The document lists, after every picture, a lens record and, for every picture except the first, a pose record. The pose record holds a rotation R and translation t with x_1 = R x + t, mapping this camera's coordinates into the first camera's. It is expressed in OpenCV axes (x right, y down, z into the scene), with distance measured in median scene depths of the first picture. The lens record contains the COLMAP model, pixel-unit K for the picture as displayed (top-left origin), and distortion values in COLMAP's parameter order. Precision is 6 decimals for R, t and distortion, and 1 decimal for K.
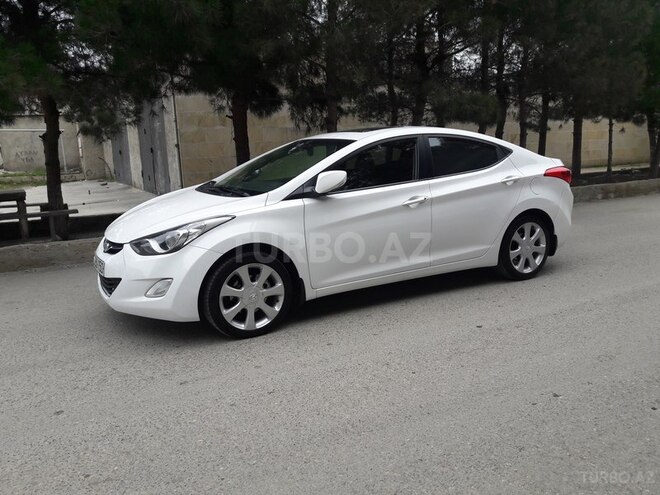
lens RADIAL K [[550.4, 0, 329.9], [0, 550.4, 249.7], [0, 0, 1]] dist [0.036273, -0.049169]
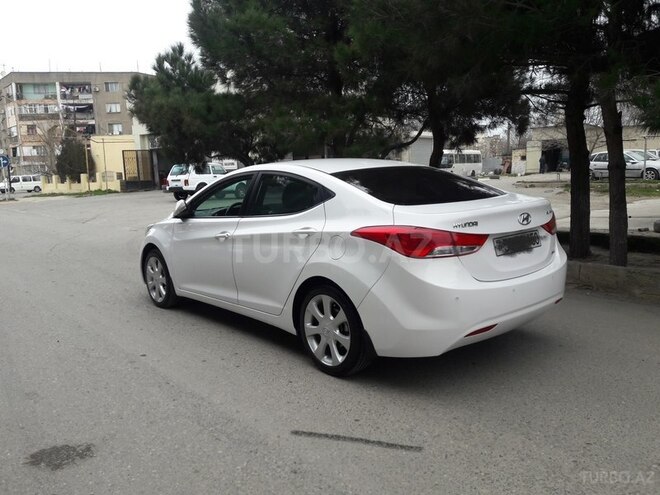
lens RADIAL K [[550.4, 0, 336.5], [0, 550.4, 245.8], [0, 0, 1]] dist [0.036273, -0.049169]
pose [[0.184090, 0.156608, -0.970353, 1.170804], [-0.163549, 0.978343, 0.126870, -0.229988], [0.969207, 0.135345, 0.205716, 0.970840]]
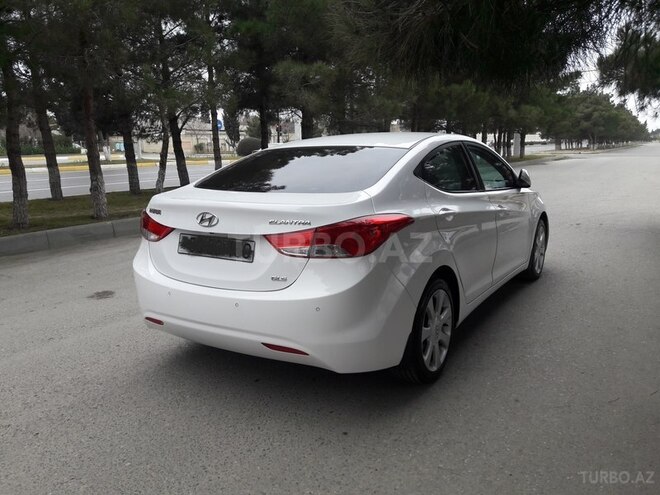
lens RADIAL K [[550.4, 0, 320.0], [0, 550.4, 233.2], [0, 0, 1]] dist [0.036273, -0.049169]
pose [[-0.898207, 0.112874, -0.424834, 0.623152], [-0.044898, 0.937857, 0.344104, -0.422008], [0.437274, 0.328151, -0.837322, 1.970547]]
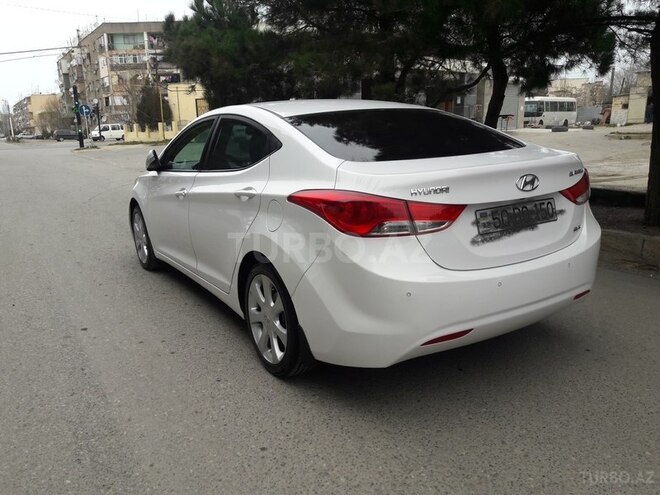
lens RADIAL K [[550.4, 0, 332.3], [0, 550.4, 246.1], [0, 0, 1]] dist [0.036273, -0.049169]
pose [[0.027288, 0.245682, -0.968966, 1.007284], [-0.164534, 0.957211, 0.238068, -0.250386], [0.985994, 0.152932, 0.066543, 1.159816]]
